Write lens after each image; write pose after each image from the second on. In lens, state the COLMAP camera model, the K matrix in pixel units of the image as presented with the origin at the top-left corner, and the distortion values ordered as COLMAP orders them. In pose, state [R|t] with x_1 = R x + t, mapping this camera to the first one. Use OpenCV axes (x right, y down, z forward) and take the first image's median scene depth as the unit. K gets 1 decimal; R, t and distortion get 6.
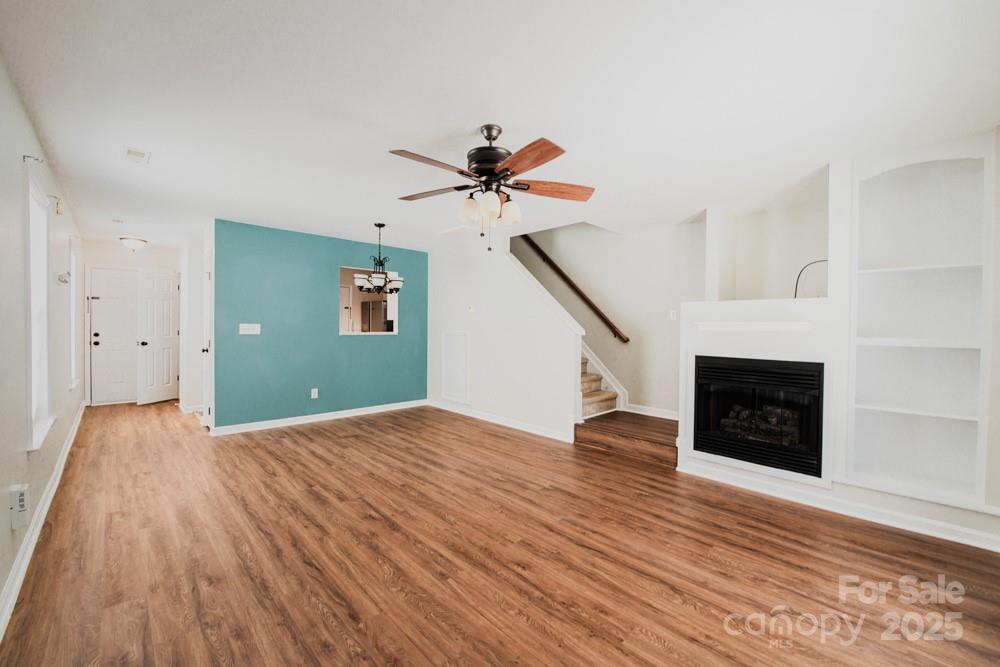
lens RADIAL K [[399.4, 0, 506.4], [0, 399.4, 334.4], [0, 0, 1]] dist [0.000492, -0.009968]
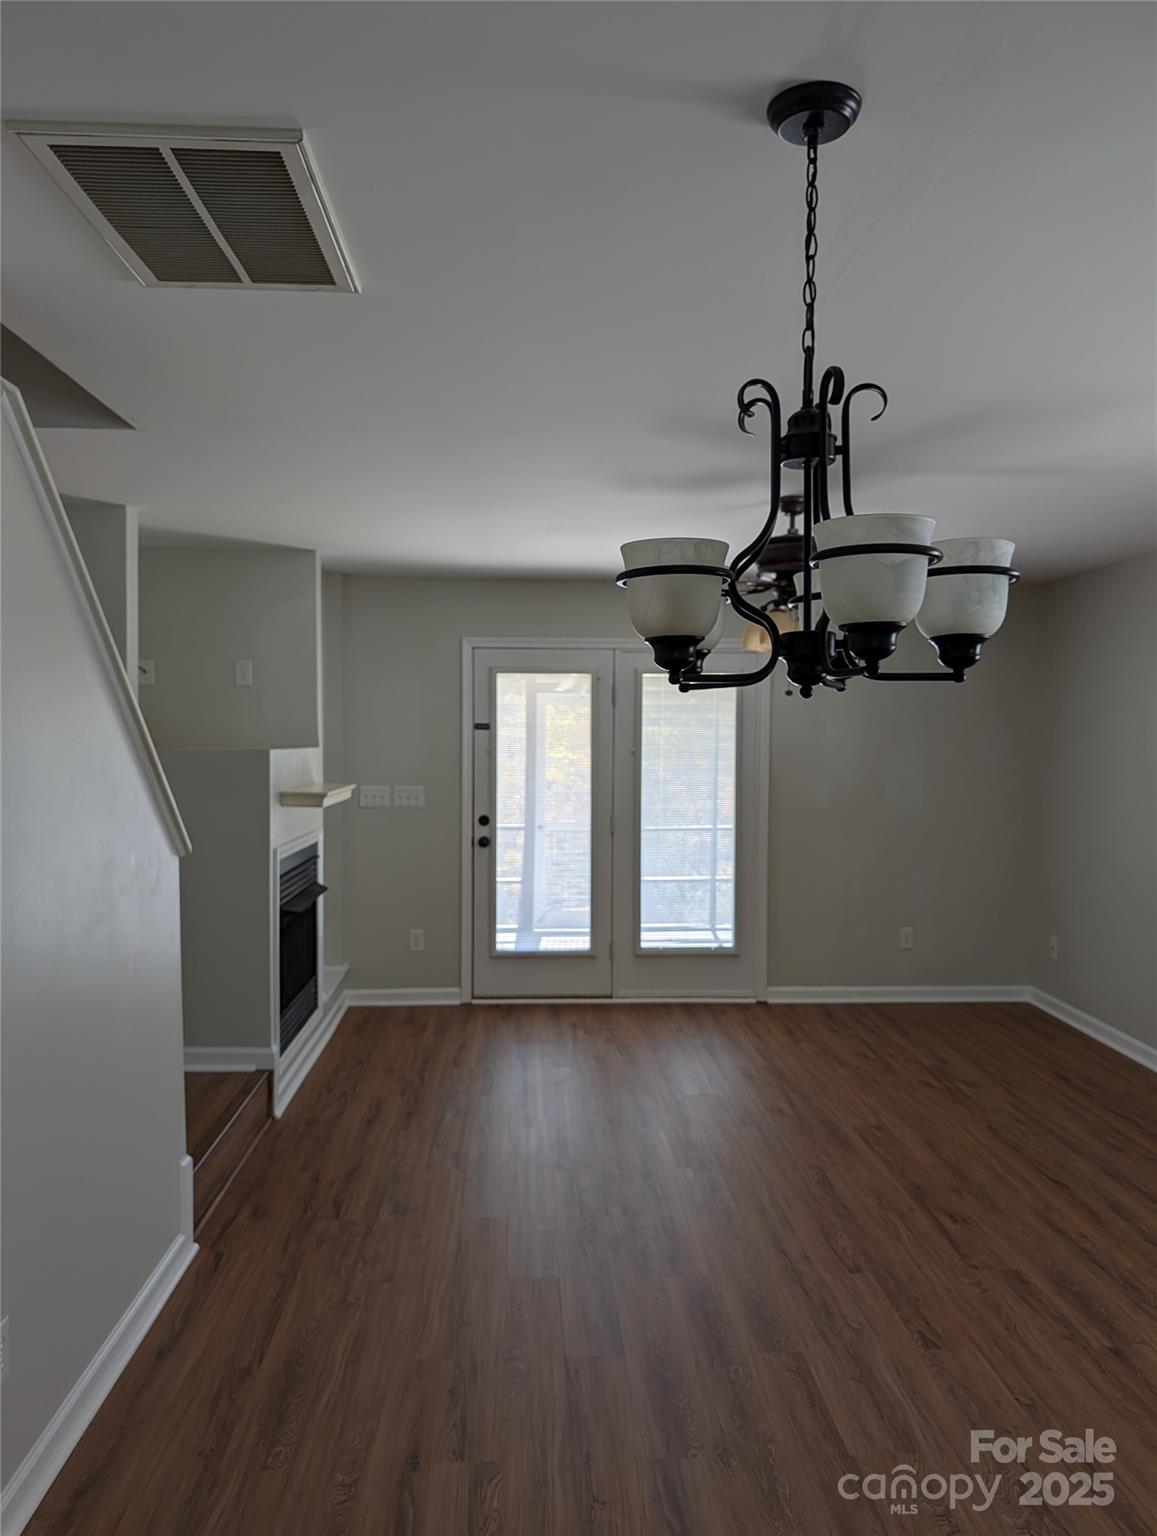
lens RADIAL K [[1108.5, 0, 573.4], [0, 1108.5, 795.7], [0, 0, 1]] dist [0.002980, -0.000676]
pose [[-0.741650, -0.054191, 0.668594, -0.675822], [-0.003211, 0.997007, 0.077248, -0.130304], [-0.670779, 0.055145, -0.739604, 1.771224]]
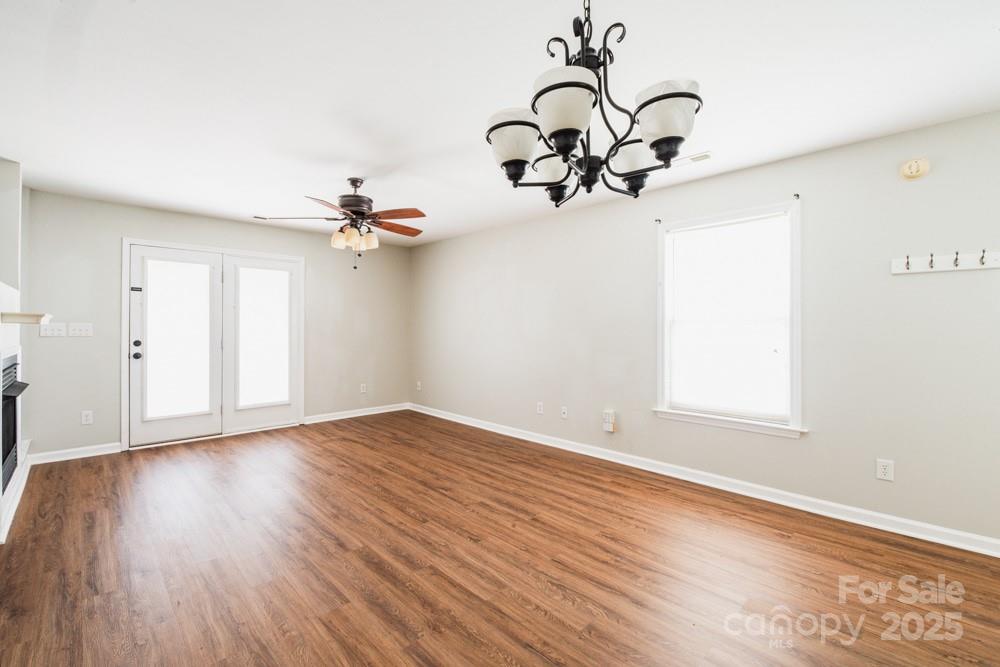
lens RADIAL K [[424.4, 0, 477.7], [0, 424.4, 332.4], [0, 0, 1]] dist [0.001728, -0.012293]
pose [[-0.999335, -0.017503, 0.031978, -0.357518], [-0.016558, 0.999425, 0.029574, -0.029213], [-0.032477, 0.029025, -0.999051, 1.705103]]
